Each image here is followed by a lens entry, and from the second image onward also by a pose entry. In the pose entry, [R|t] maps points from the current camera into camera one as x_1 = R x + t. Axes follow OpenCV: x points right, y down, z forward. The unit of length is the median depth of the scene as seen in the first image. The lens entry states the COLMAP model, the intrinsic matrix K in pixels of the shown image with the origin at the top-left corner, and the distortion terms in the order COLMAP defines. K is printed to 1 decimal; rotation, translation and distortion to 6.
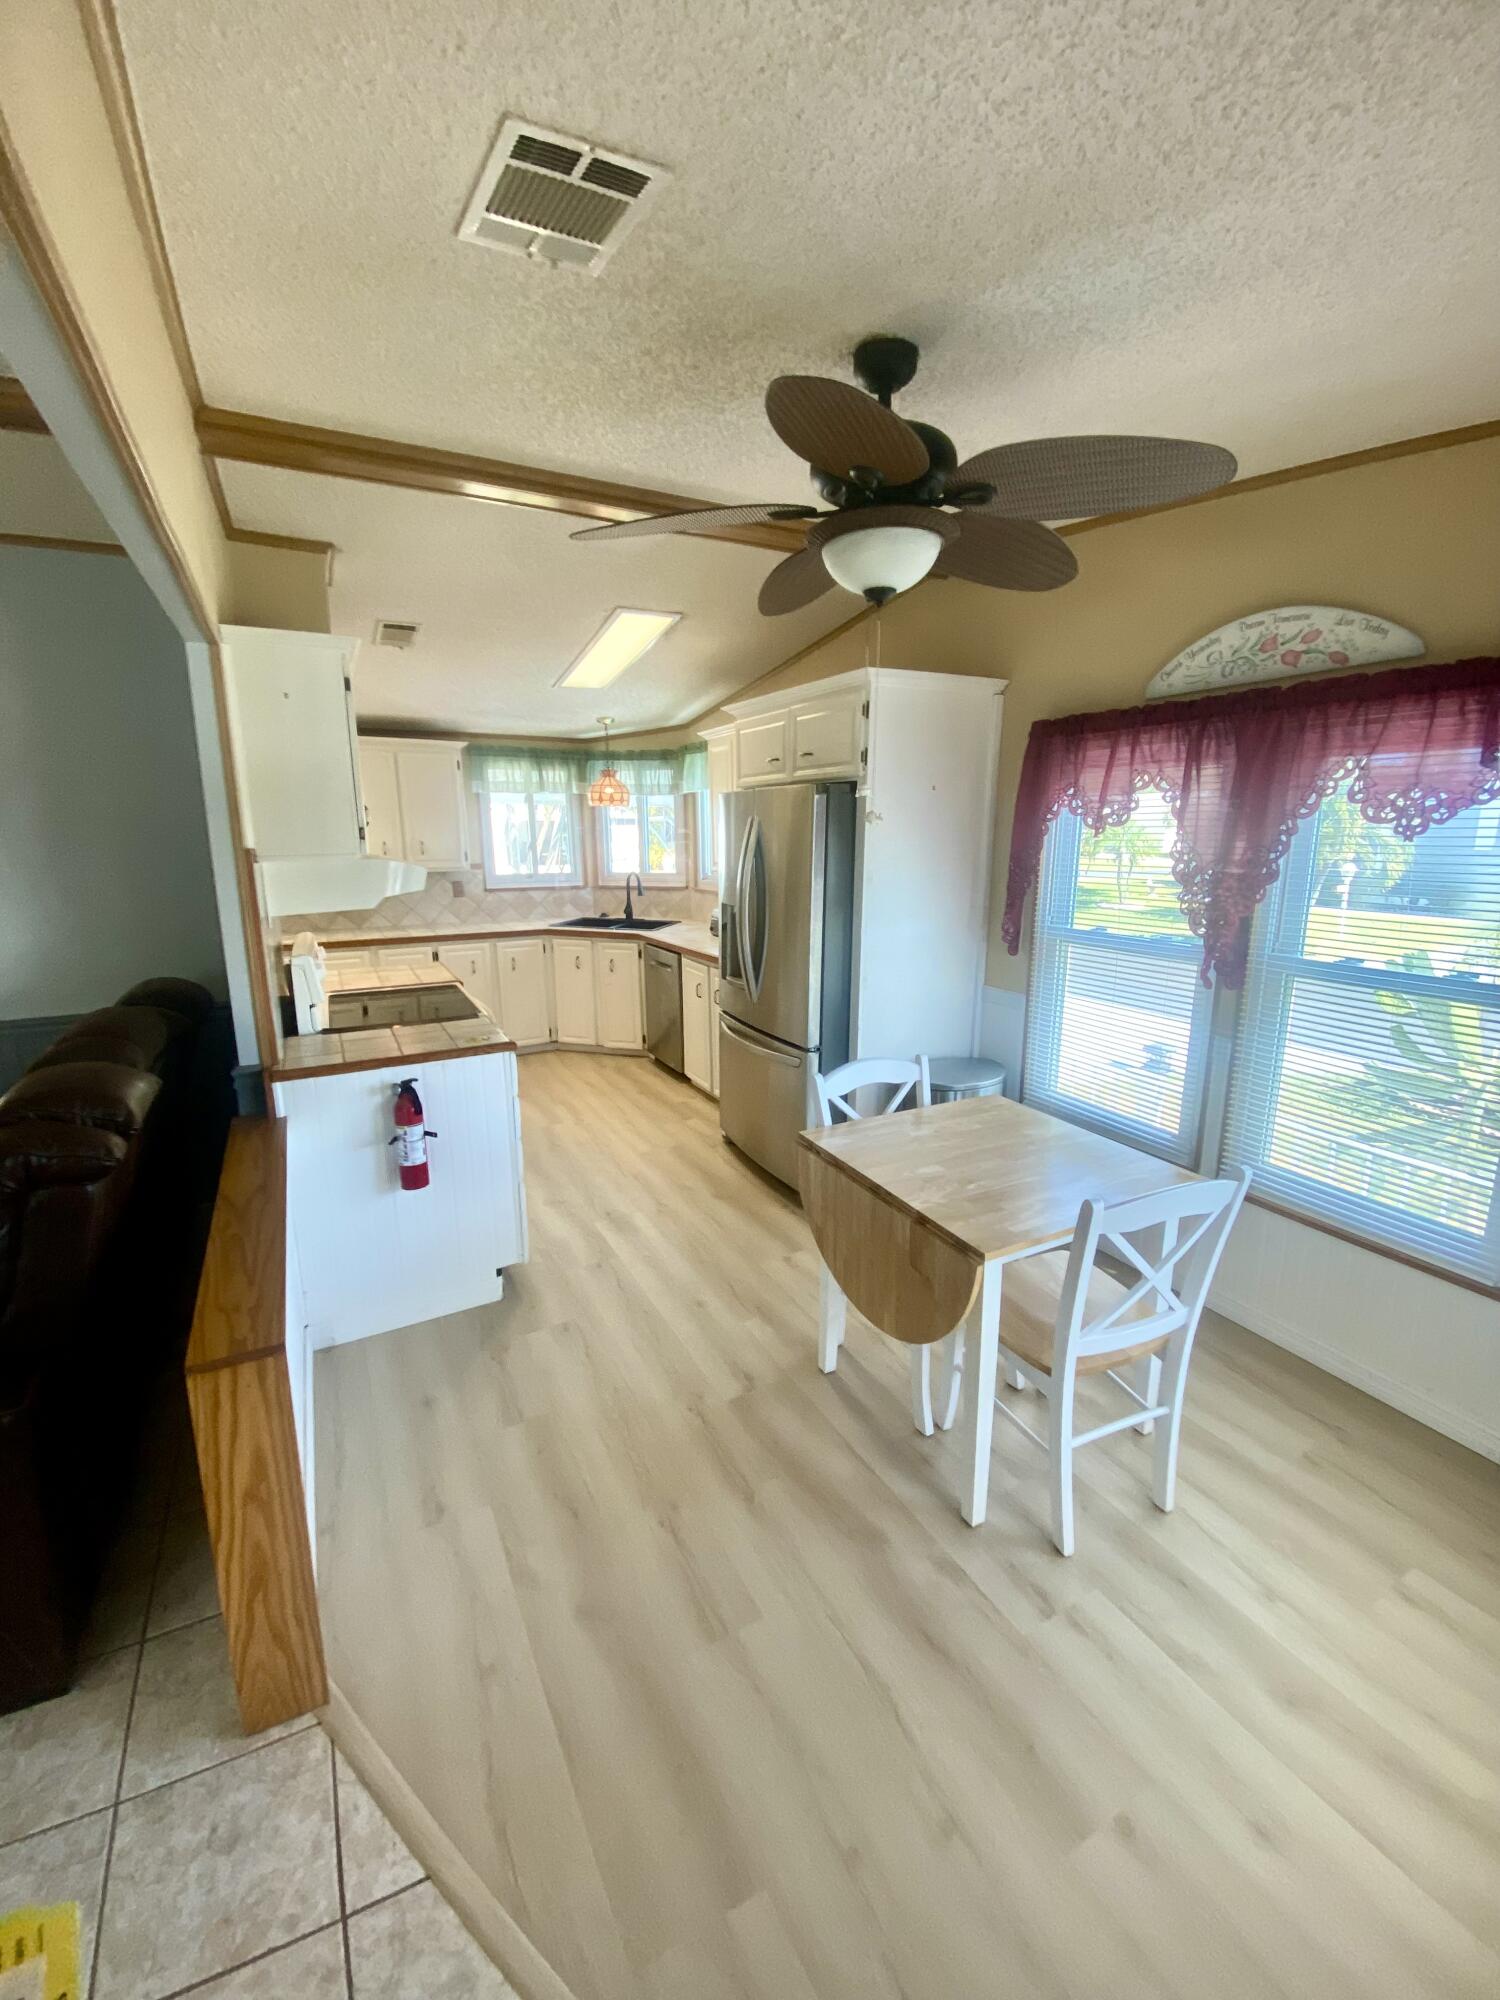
lens RADIAL K [[809.2, 0, 748.8], [0, 809.2, 1007.7], [0, 0, 1]] dist [0.052551, -0.037736]
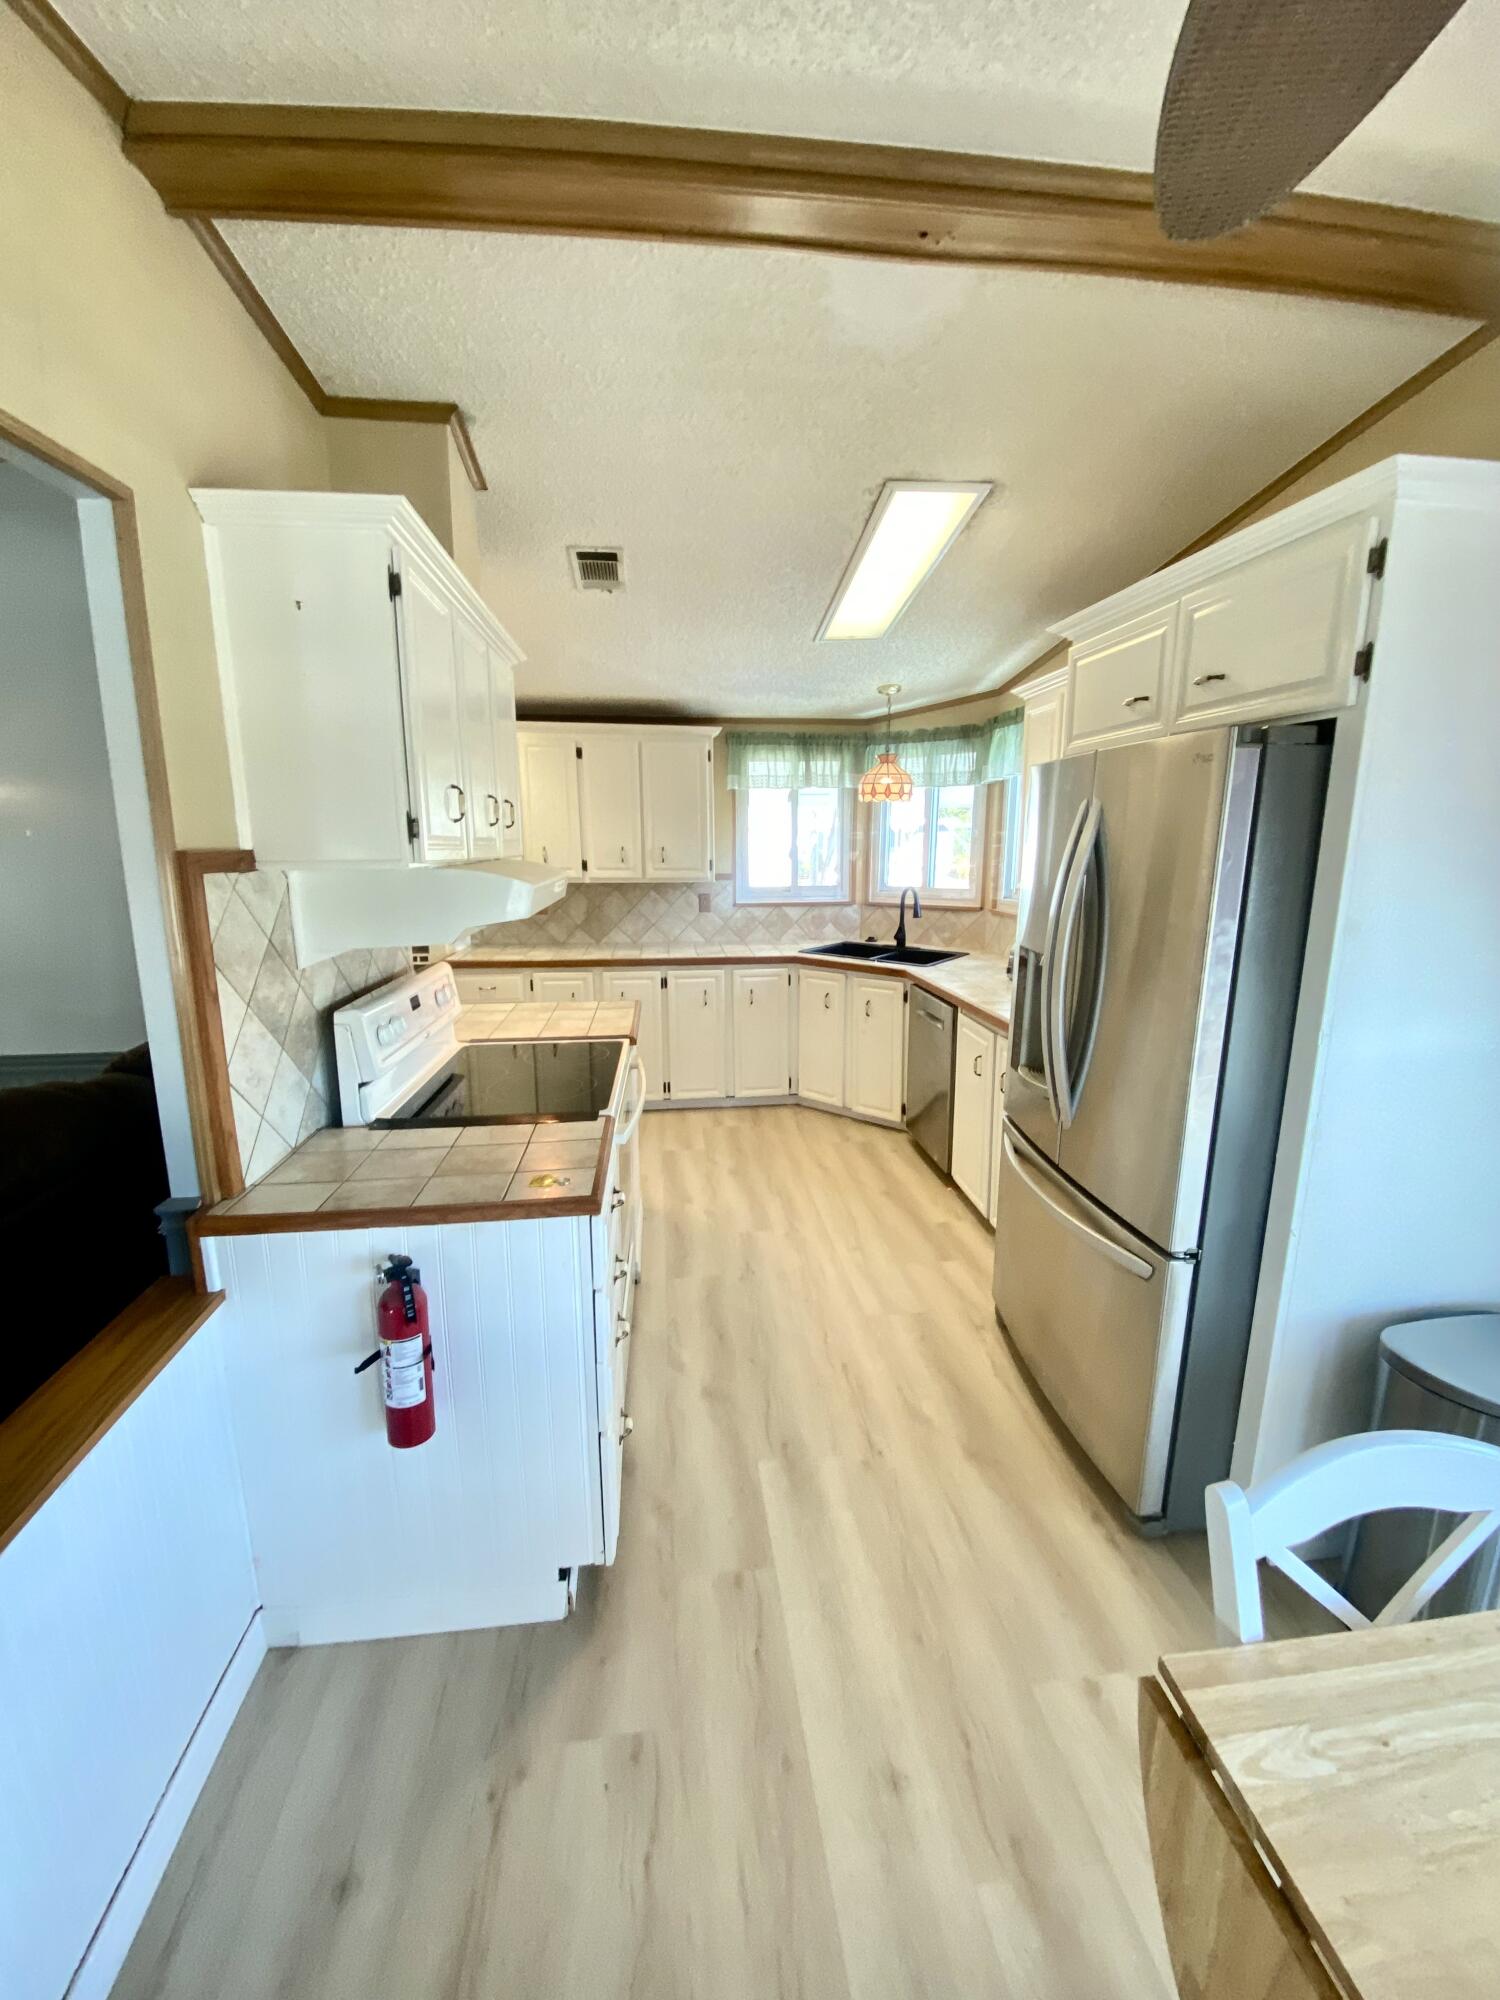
lens RADIAL K [[809.2, 0, 748.8], [0, 809.2, 1007.7], [0, 0, 1]] dist [0.052551, -0.037736]
pose [[0.930225, 0.076512, -0.358924, 0.000149], [-0.079719, 0.996800, 0.005882, -0.047765], [0.358226, 0.023142, 0.933348, 0.242848]]
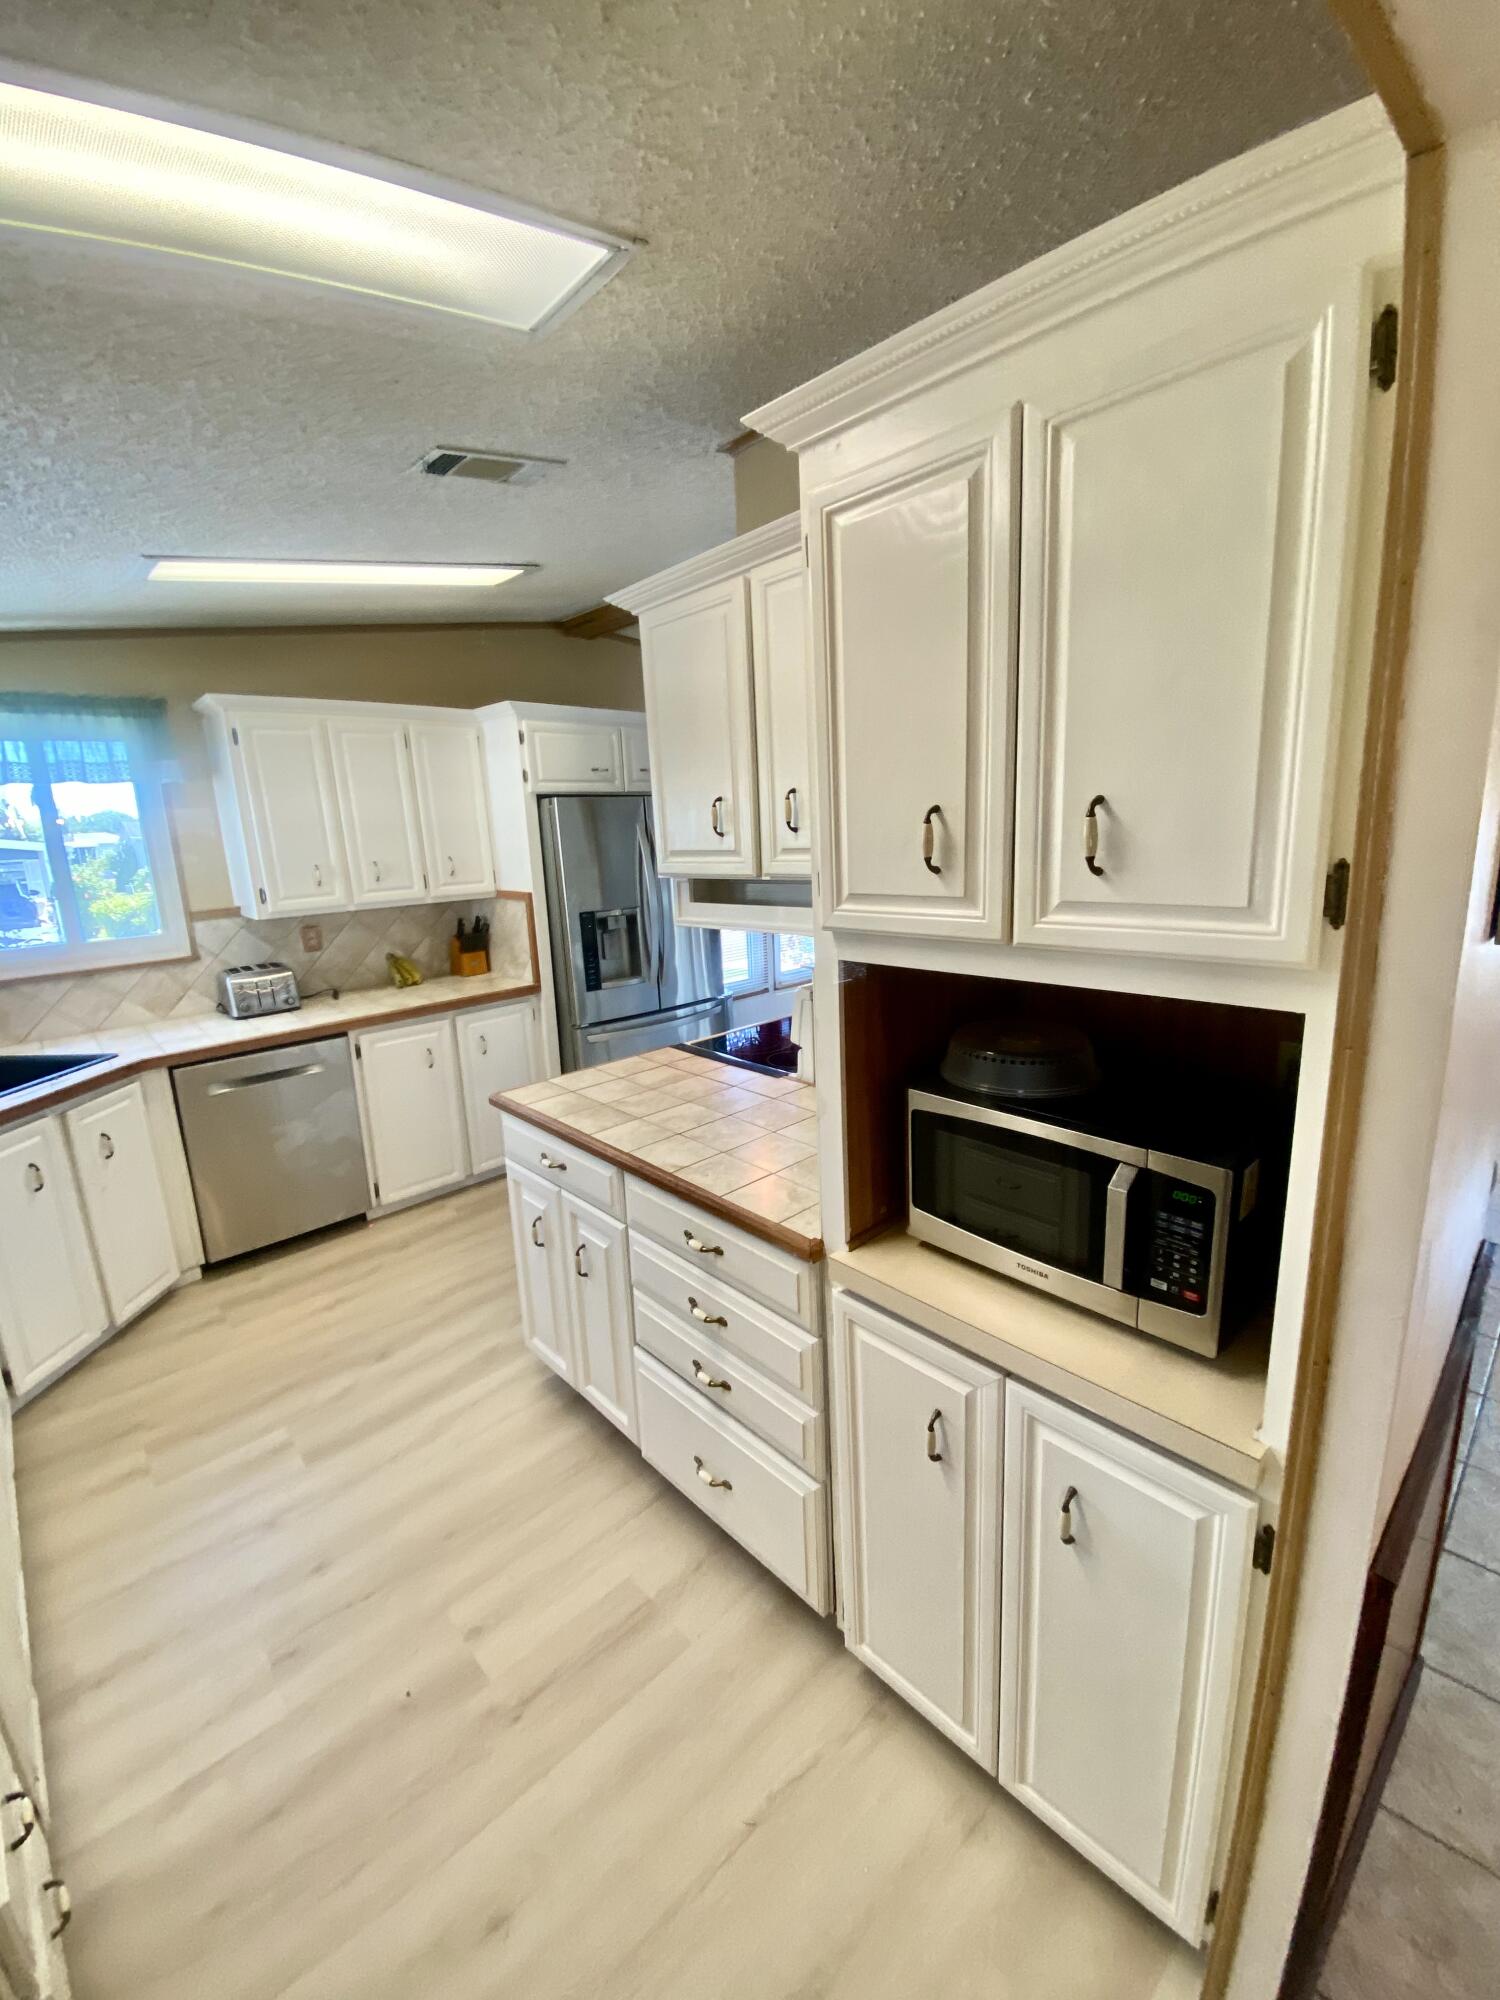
lens RADIAL K [[809.2, 0, 748.8], [0, 809.2, 1007.7], [0, 0, 1]] dist [0.052551, -0.037736]
pose [[-0.256067, -0.214236, 0.942620, -0.694707], [0.254448, 0.925805, 0.279536, -0.165621], [-0.932569, 0.311428, -0.182557, 0.702502]]
